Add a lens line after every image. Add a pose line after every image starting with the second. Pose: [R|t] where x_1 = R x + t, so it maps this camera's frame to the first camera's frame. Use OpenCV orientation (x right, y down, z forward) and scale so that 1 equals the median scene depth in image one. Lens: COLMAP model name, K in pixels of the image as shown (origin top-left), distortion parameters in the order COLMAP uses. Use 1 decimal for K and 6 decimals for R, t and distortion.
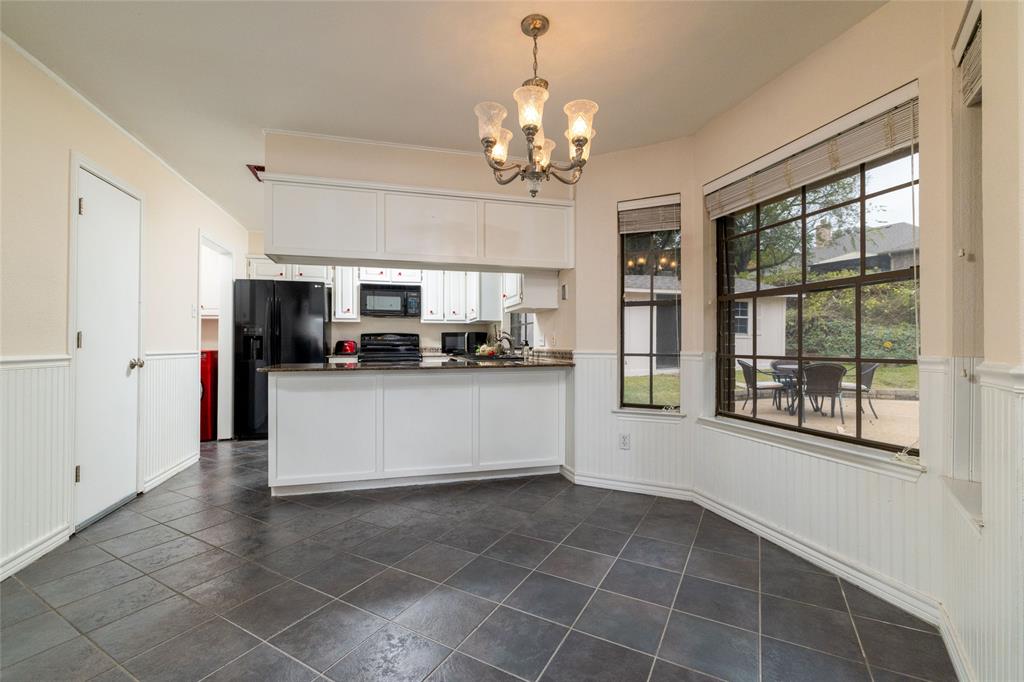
lens RADIAL K [[441.1, 0, 512.0], [0, 441.1, 341.0], [0, 0, 1]] dist [0.000061, 0.000279]
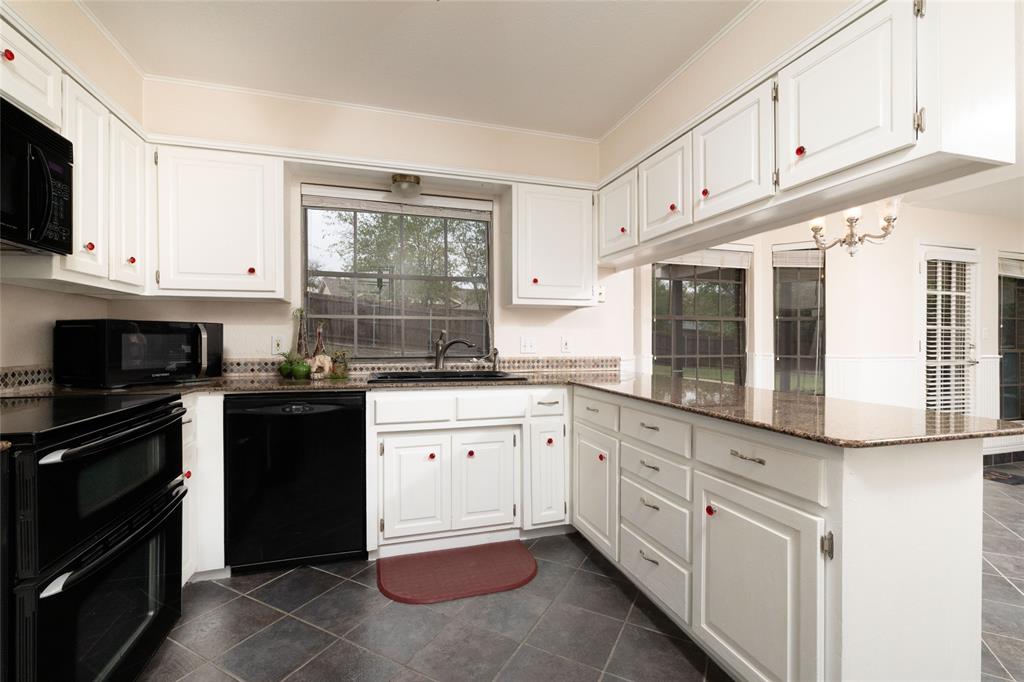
lens RADIAL K [[439.8, 0, 512.0], [0, 439.8, 341.0], [0, 0, 1]] dist [-0.016215, 0.007665]
pose [[-0.017062, -0.001899, 0.999853, -0.526782], [-0.010810, 0.999940, 0.001714, -0.008483], [-0.999796, -0.010779, -0.017082, 0.804702]]
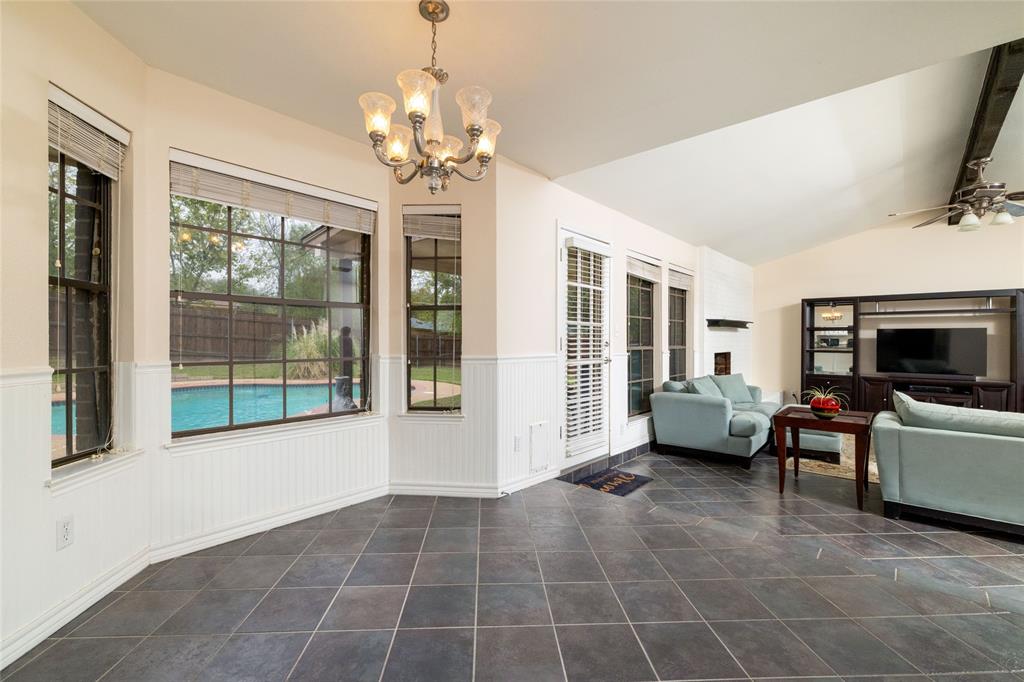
lens RADIAL K [[439.8, 0, 512.0], [0, 439.8, 341.0], [0, 0, 1]] dist [-0.016215, 0.007665]
pose [[-0.540066, -0.004618, 0.841610, -0.291912], [-0.011397, 0.999933, -0.001827, -0.008162], [-0.841545, -0.010579, -0.540083, 0.490906]]
